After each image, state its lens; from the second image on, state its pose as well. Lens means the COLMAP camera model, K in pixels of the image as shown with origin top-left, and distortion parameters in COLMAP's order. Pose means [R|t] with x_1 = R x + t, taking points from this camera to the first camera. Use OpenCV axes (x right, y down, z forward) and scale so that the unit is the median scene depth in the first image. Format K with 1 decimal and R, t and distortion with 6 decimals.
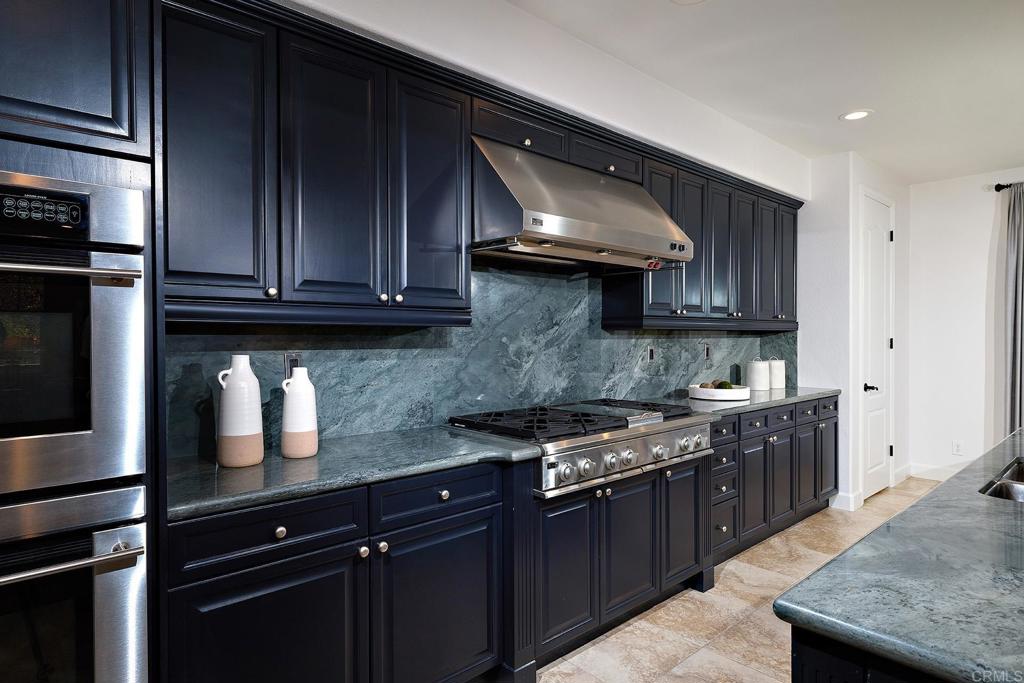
lens RADIAL K [[582.5, 0, 512.0], [0, 582.5, 341.5], [0, 0, 1]] dist [0.003047, -0.000031]
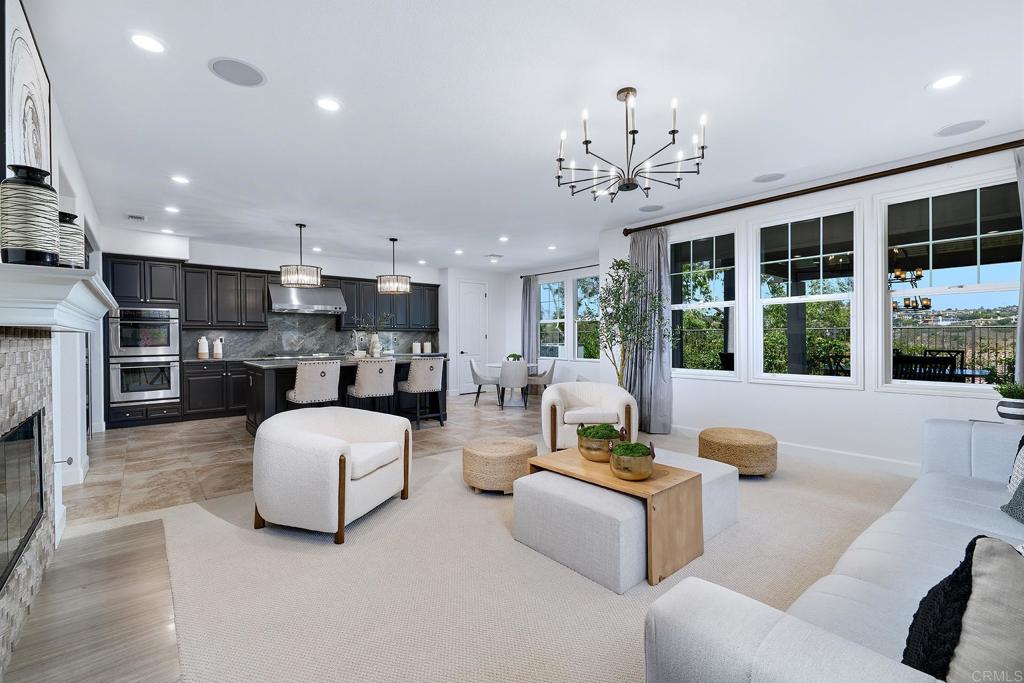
lens RADIAL K [[440.7, 0, 512.0], [0, 440.7, 341.5], [0, 0, 1]] dist [-0.000357, 0.000015]
pose [[0.999366, -0.003974, -0.035371, 1.329519], [0.003881, 0.999989, -0.002701, 0.050158], [0.035381, 0.002562, 0.999371, -1.537655]]
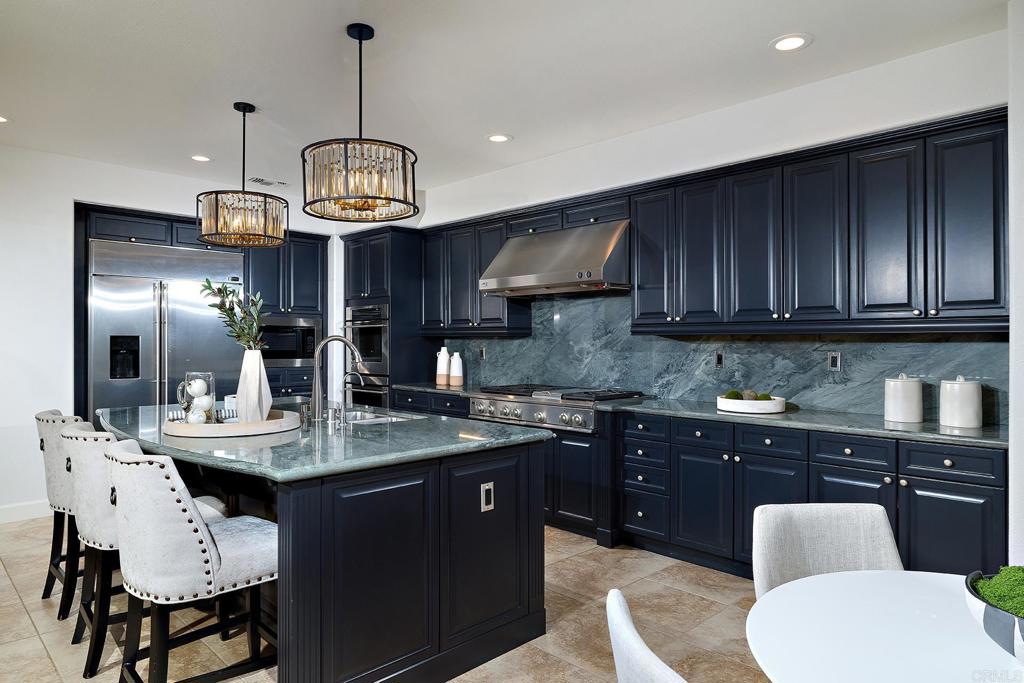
lens RADIAL K [[634.1, 0, 512.0], [0, 634.1, 341.5], [0, 0, 1]] dist [-0.000784, -0.000039]
pose [[0.039078, 0.002345, -0.999233, 1.591209], [-0.010604, 0.999942, 0.001932, -0.008615], [0.999180, 0.010520, 0.039101, 0.715005]]
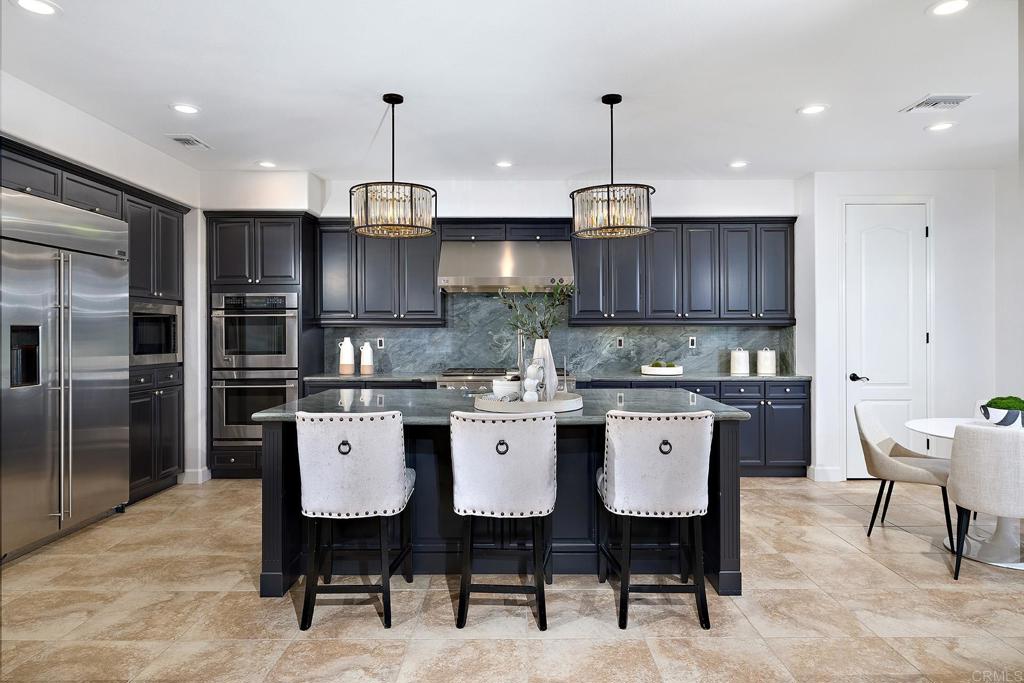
lens RADIAL K [[622.5, 0, 519.7], [0, 622.5, 328.7], [0, 0, 1]] dist [0.000276, -0.001020]
pose [[0.740479, -0.002469, -0.672075, 1.354028], [-0.005142, 0.999943, -0.009339, 0.002176], [0.672060, 0.010371, 0.740424, -0.440068]]
